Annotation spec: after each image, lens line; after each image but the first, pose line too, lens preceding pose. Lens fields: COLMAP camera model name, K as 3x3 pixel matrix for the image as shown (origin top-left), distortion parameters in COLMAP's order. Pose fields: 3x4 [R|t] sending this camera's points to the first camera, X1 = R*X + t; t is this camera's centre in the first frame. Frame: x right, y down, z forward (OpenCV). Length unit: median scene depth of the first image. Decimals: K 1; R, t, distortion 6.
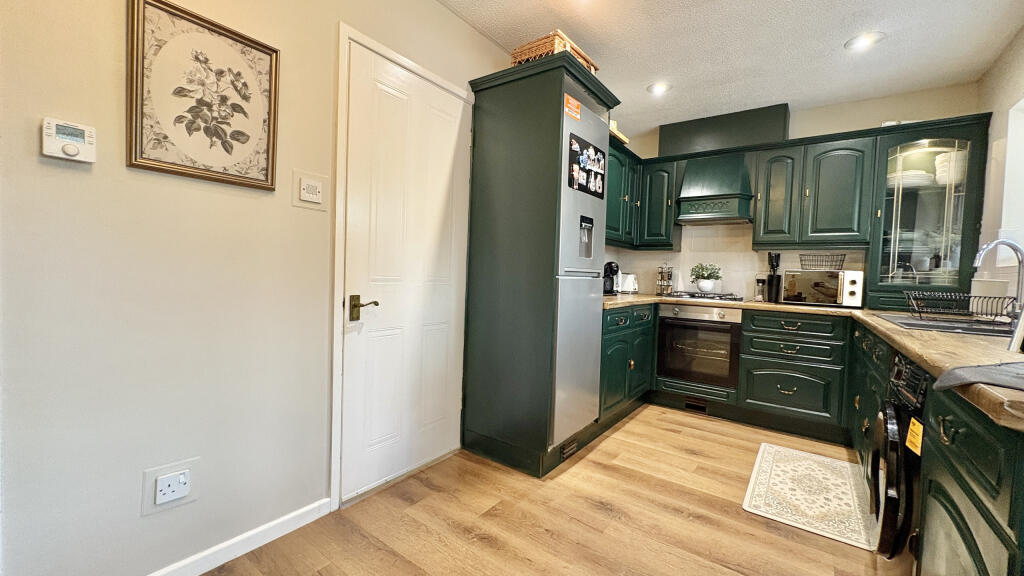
lens RADIAL K [[408.7, 0, 514.1], [0, 408.7, 284.7], [0, 0, 1]] dist [-0.000078, -0.000002]
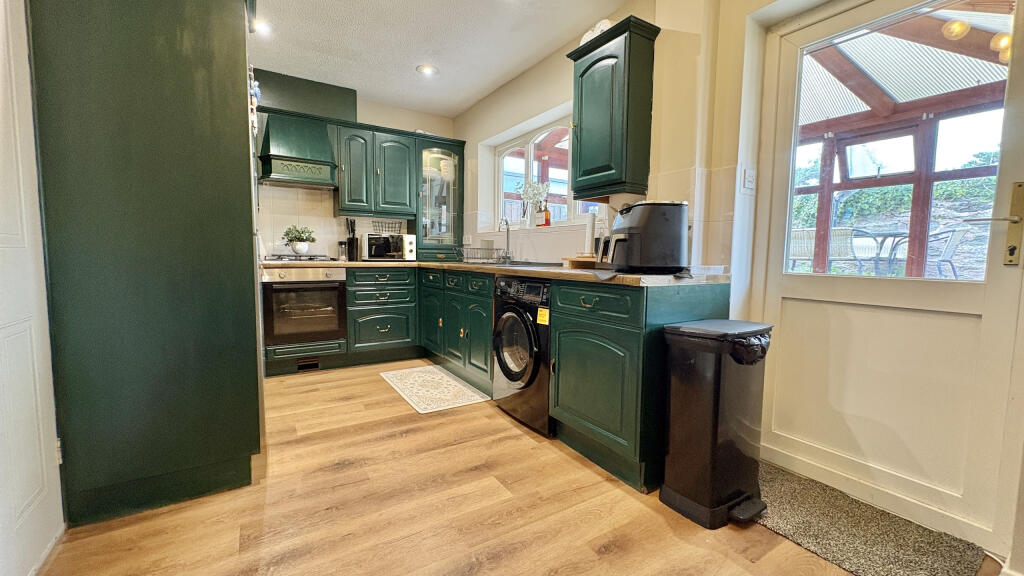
lens RADIAL K [[408.7, 0, 513.4], [0, 408.7, 285.2], [0, 0, 1]] dist [-0.000078, -0.000002]
pose [[0.369969, -0.104162, 0.923187, -0.364458], [0.026145, 0.994469, 0.101727, 0.005406], [-0.928676, -0.013499, 0.370646, 0.169260]]
